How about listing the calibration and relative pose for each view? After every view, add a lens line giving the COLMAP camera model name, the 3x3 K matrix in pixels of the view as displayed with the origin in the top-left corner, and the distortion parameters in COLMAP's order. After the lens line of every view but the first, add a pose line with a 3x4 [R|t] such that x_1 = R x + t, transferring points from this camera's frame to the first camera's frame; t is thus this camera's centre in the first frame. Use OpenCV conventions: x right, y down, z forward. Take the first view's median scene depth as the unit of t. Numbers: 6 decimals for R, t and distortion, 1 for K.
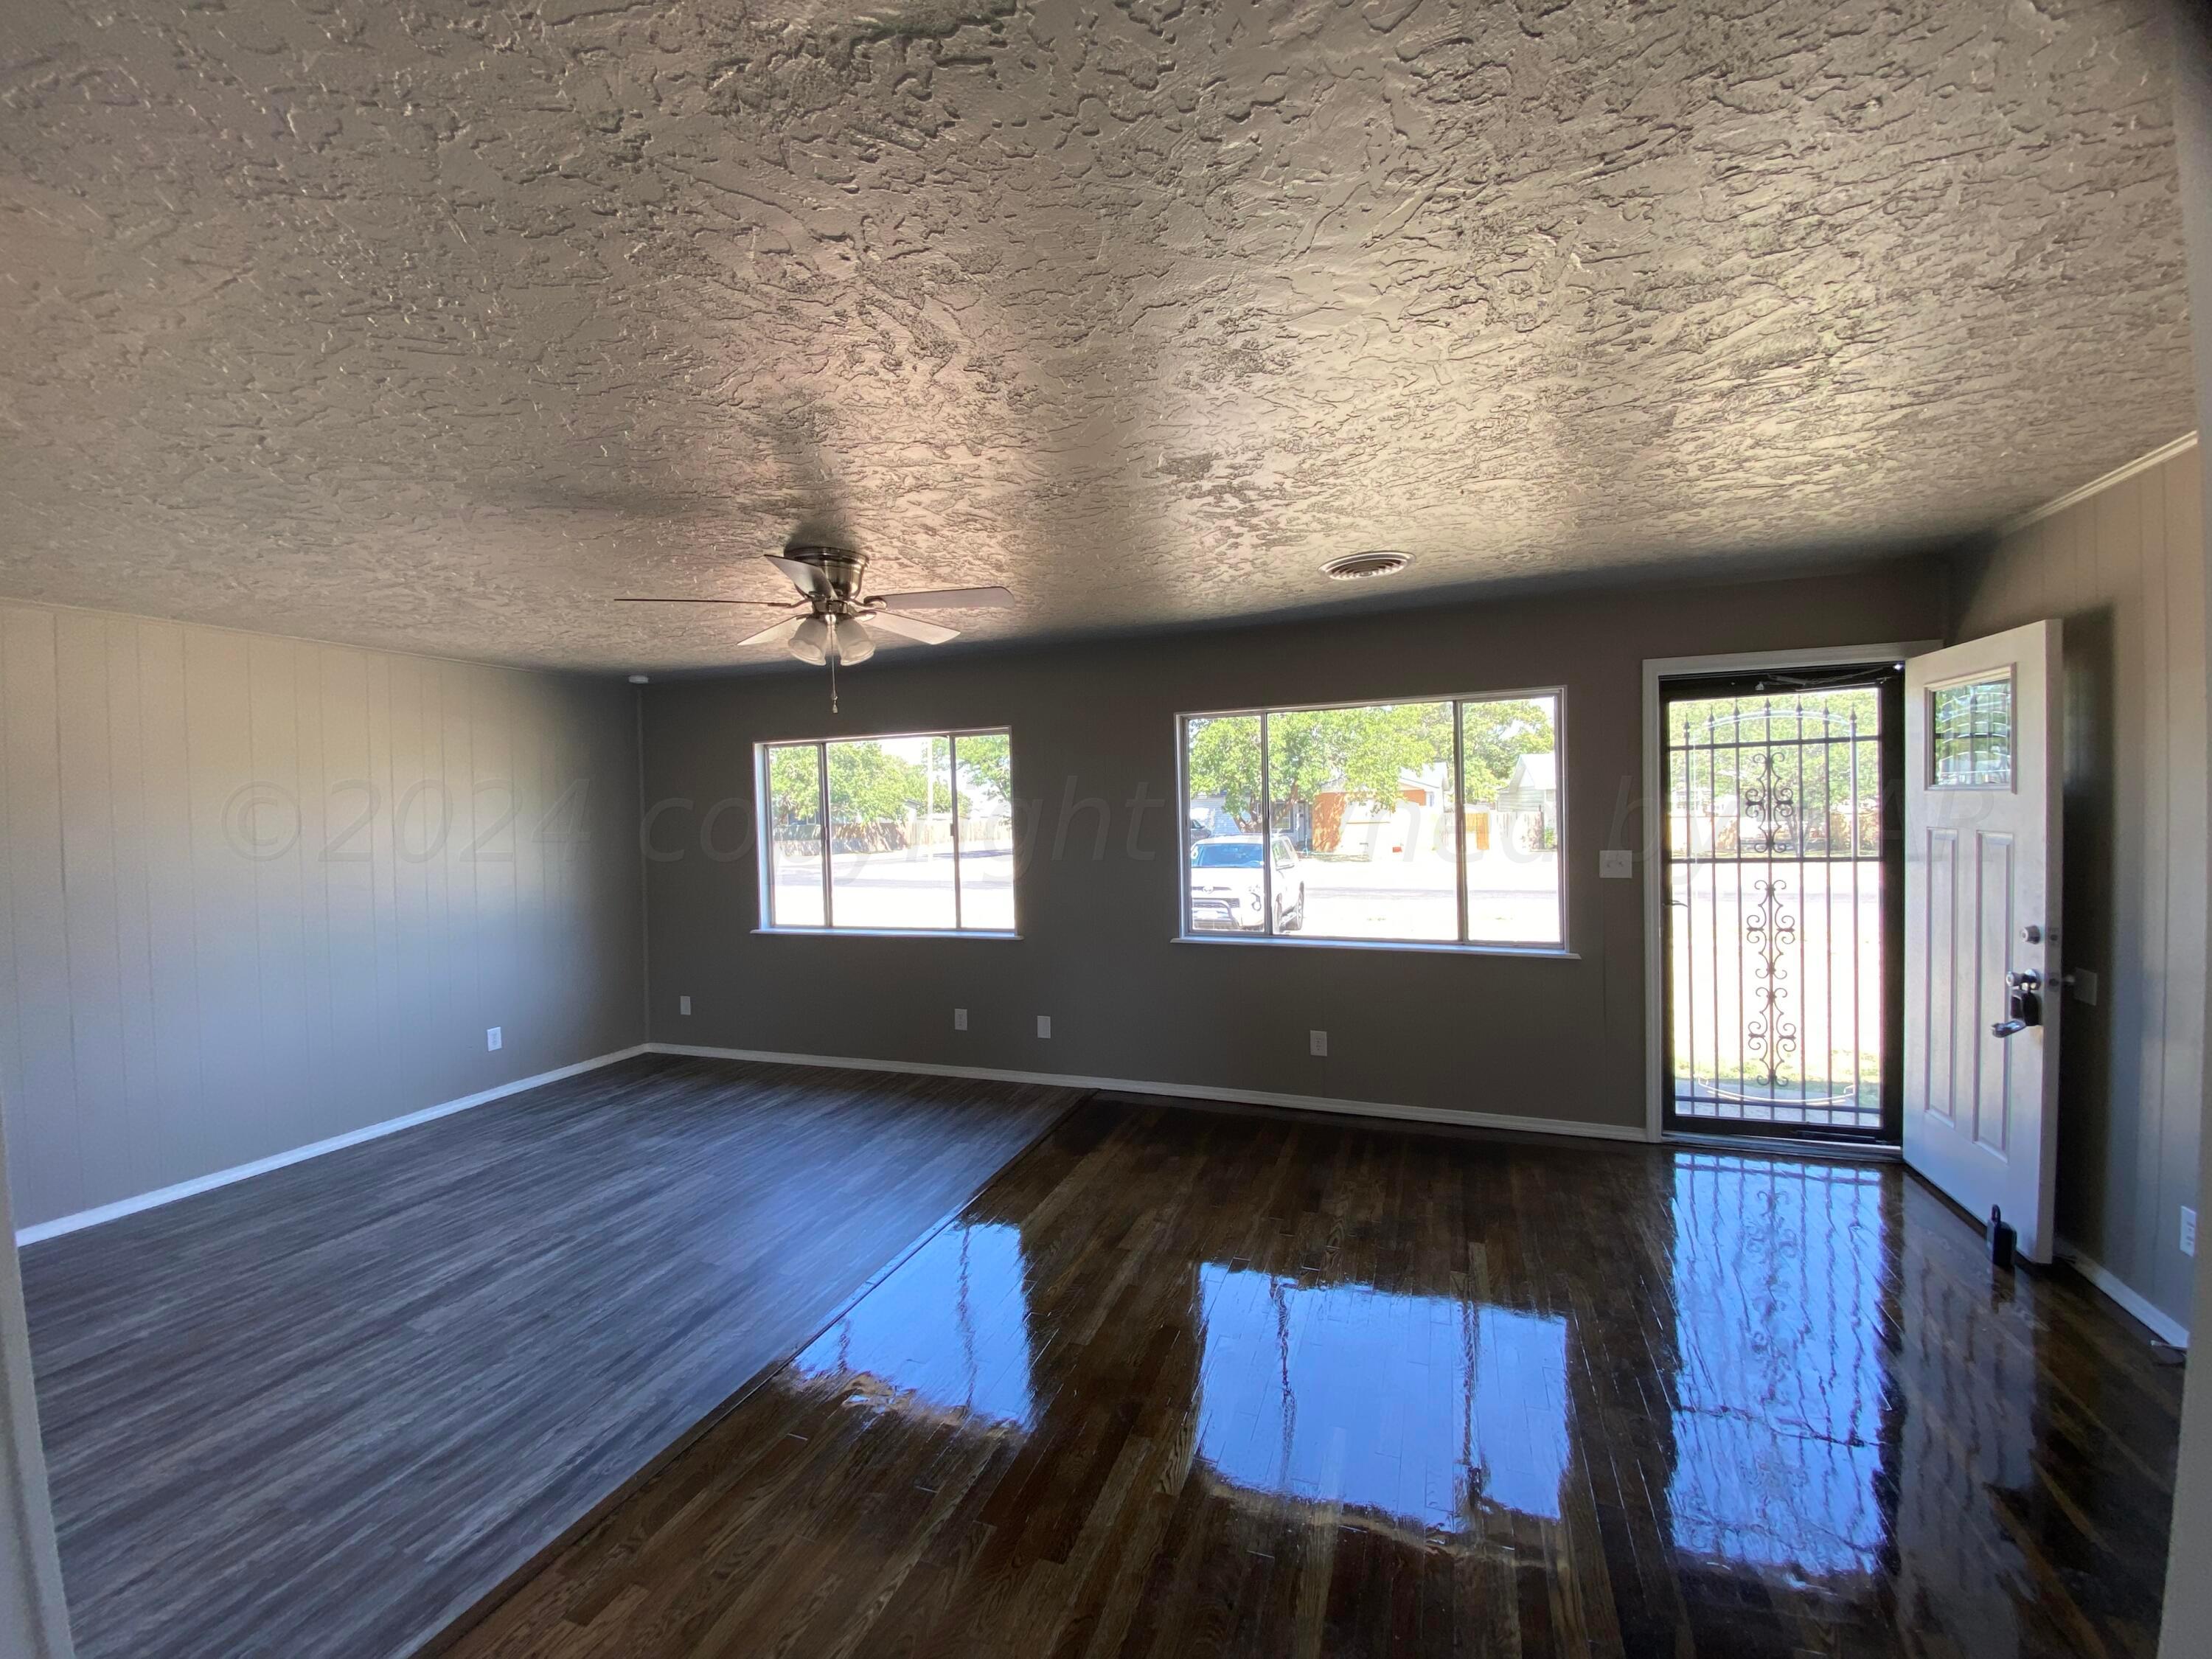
lens RADIAL K [[896.1, 0, 1112.6], [0, 896.1, 835.8], [0, 0, 1]] dist [-0.010644, -0.000305]
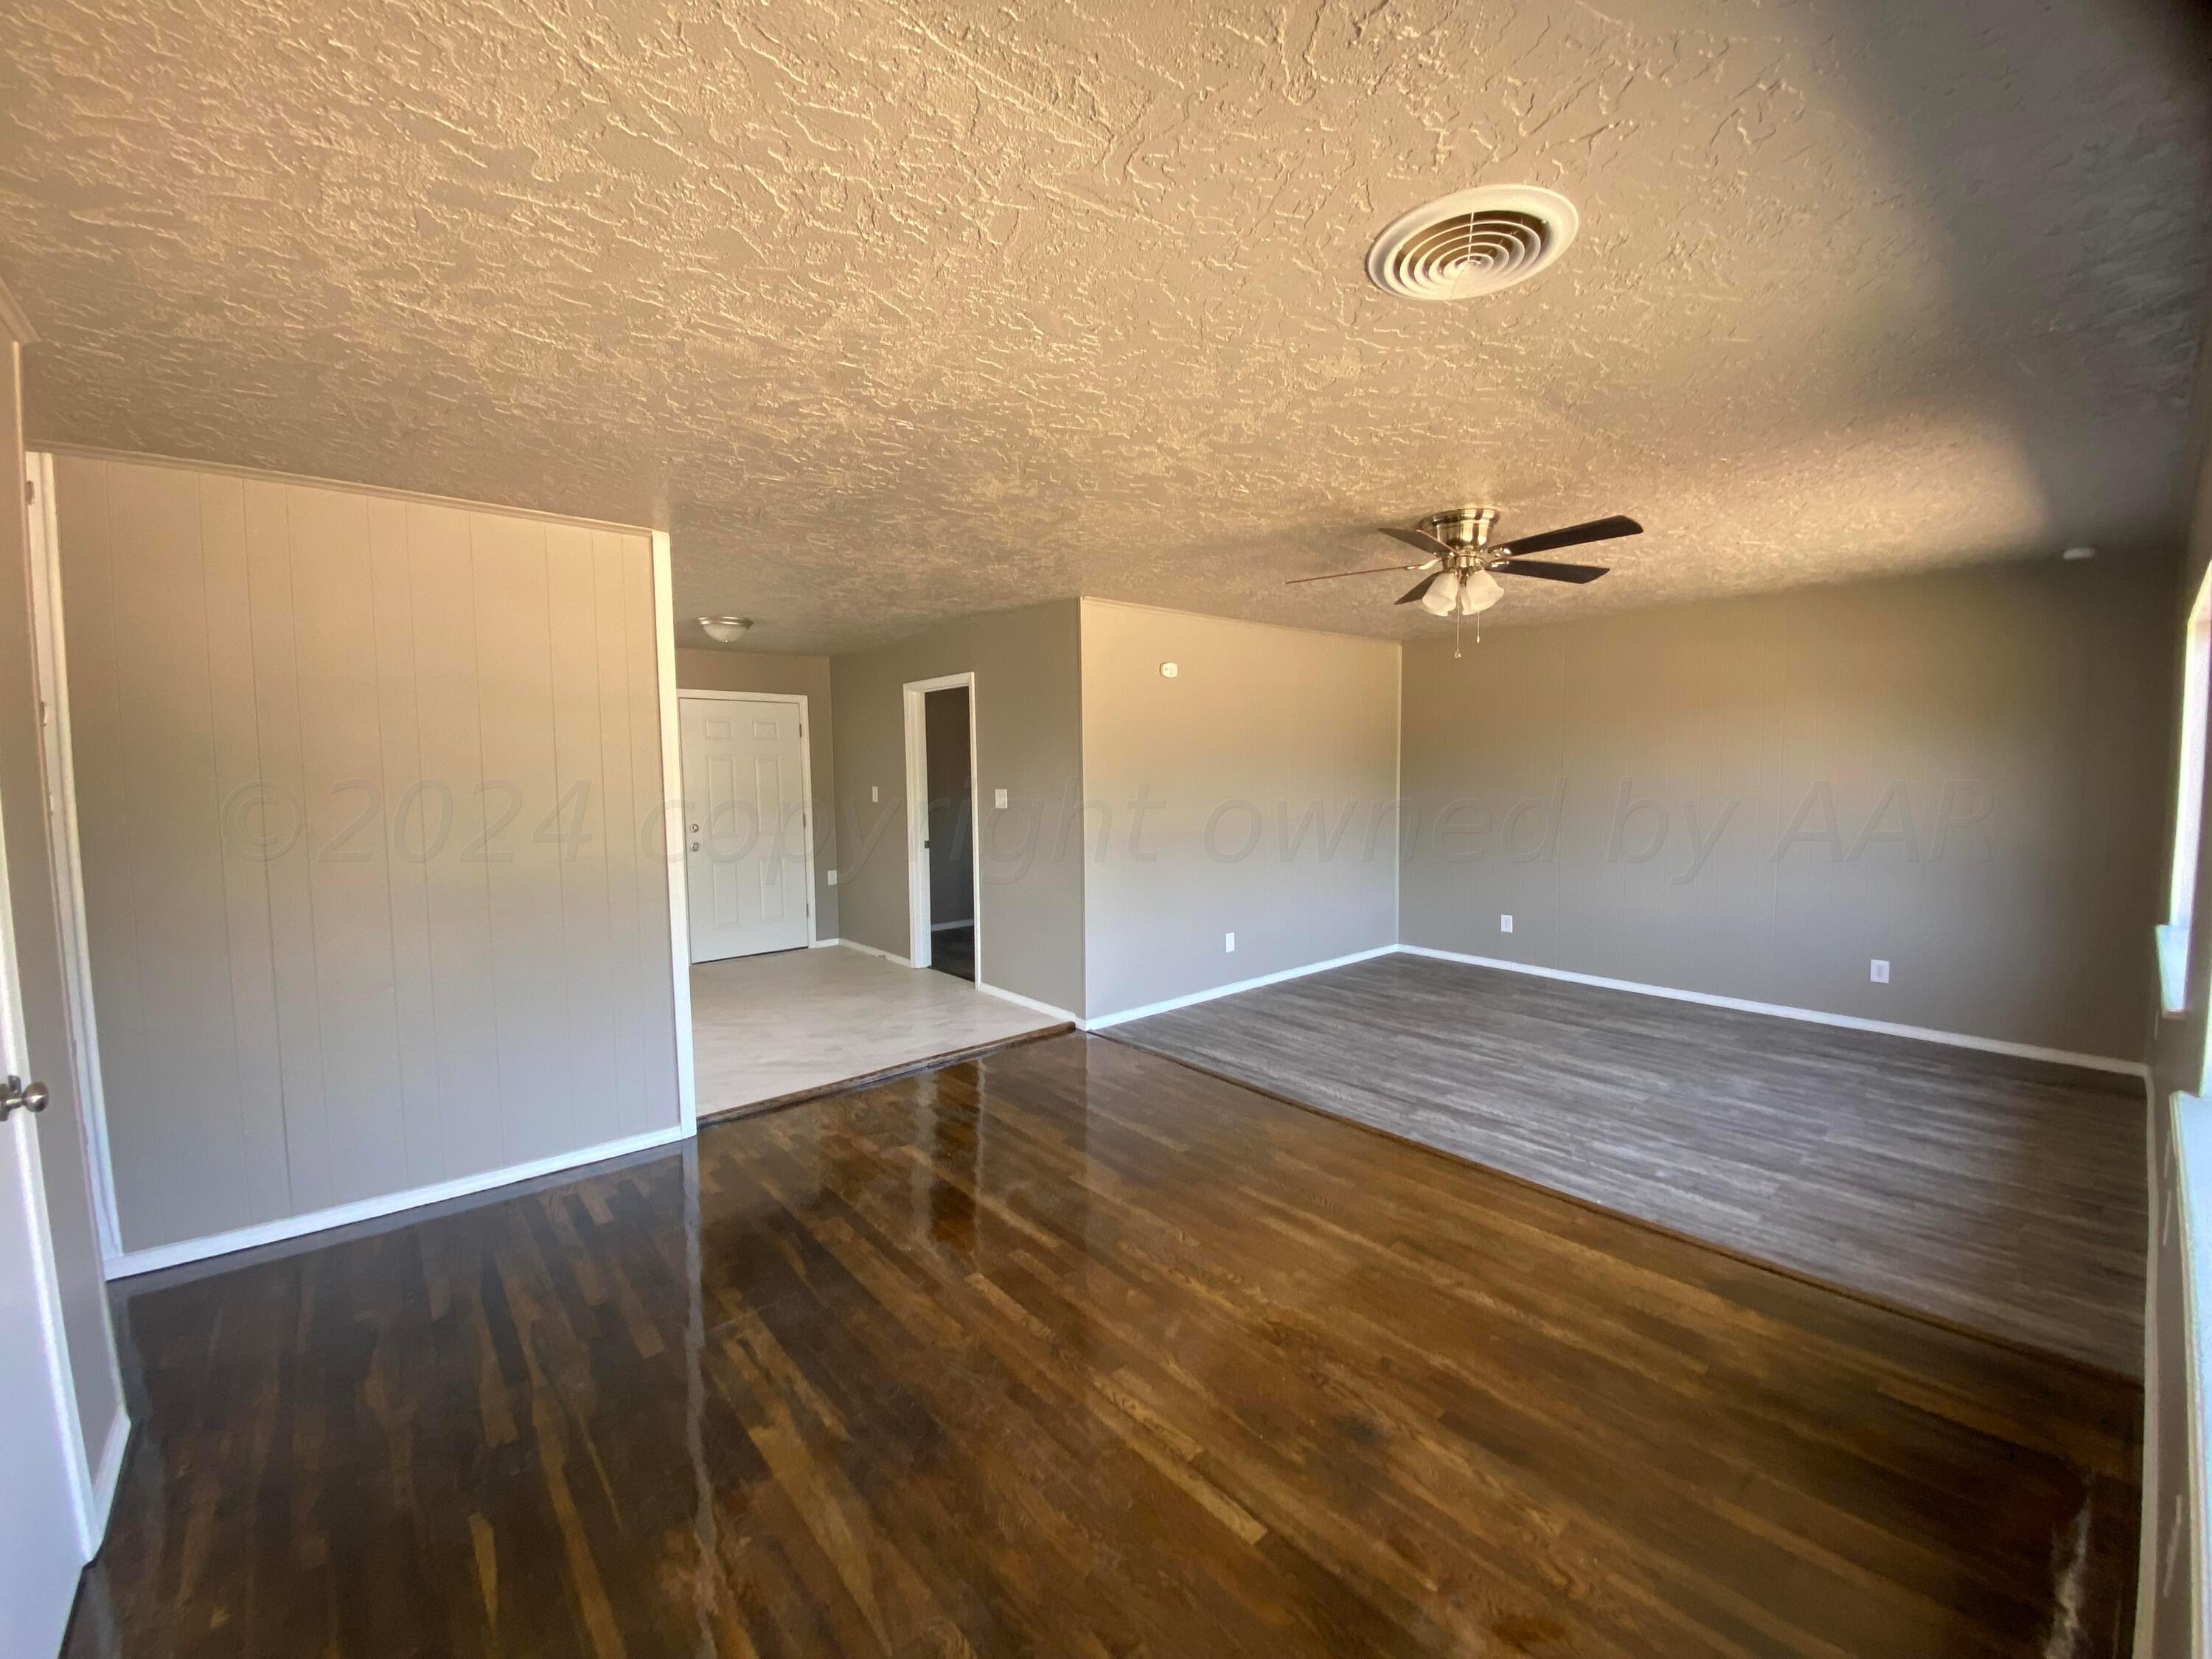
lens RADIAL K [[896.1, 0, 1110.9], [0, 896.1, 830.0], [0, 0, 1]] dist [-0.010644, -0.000305]
pose [[-0.487558, 0.094681, -0.867942, 0.780203], [-0.001194, 0.994029, 0.109106, -0.048601], [0.873090, 0.054232, -0.484534, 1.008113]]
